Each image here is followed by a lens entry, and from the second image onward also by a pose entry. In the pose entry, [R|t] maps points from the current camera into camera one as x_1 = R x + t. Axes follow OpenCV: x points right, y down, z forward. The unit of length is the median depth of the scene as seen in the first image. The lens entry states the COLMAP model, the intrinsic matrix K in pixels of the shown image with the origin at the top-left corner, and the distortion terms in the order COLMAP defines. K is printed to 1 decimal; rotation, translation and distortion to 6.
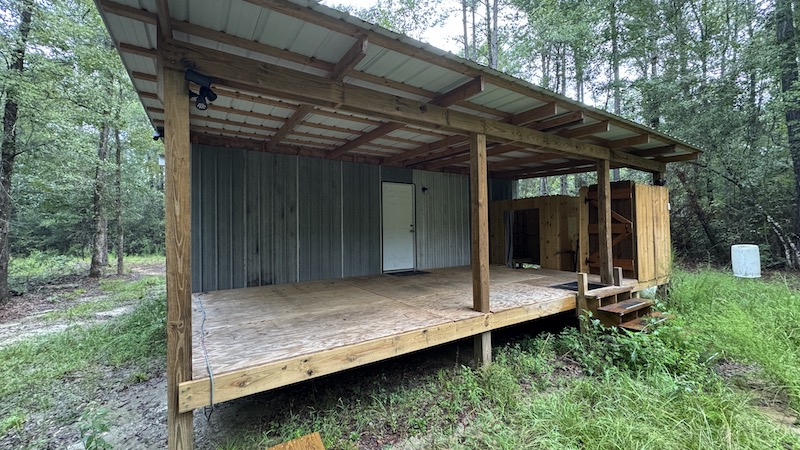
lens RADIAL K [[322.6, 0, 400.8], [0, 322.6, 223.0], [0, 0, 1]] dist [0.000681, 0.000014]
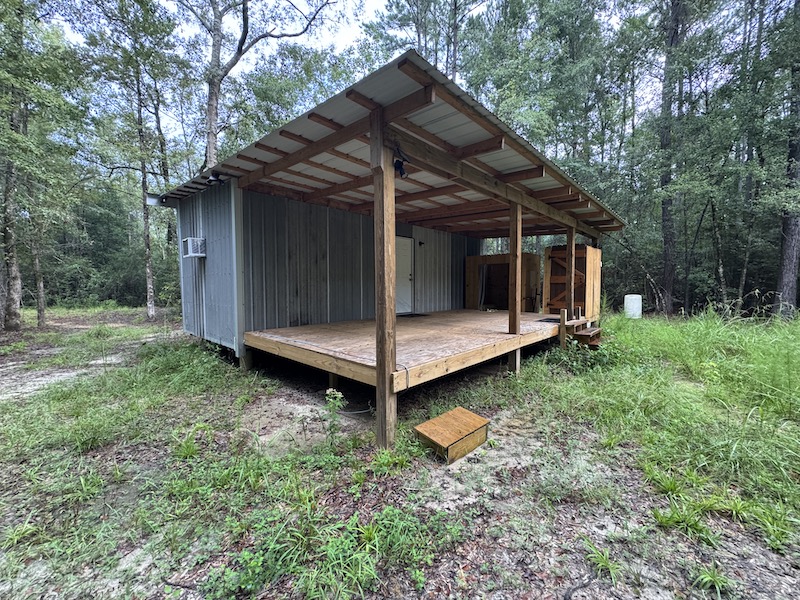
lens RADIAL K [[324.8, 0, 400.2], [0, 324.8, 298.8], [0, 0, 1]] dist [0.000198, 0.000084]
pose [[0.968310, 0.002220, 0.249741, -0.392985], [-0.018135, 0.997946, 0.061445, 0.030299], [-0.249092, -0.064027, 0.966361, -0.148115]]
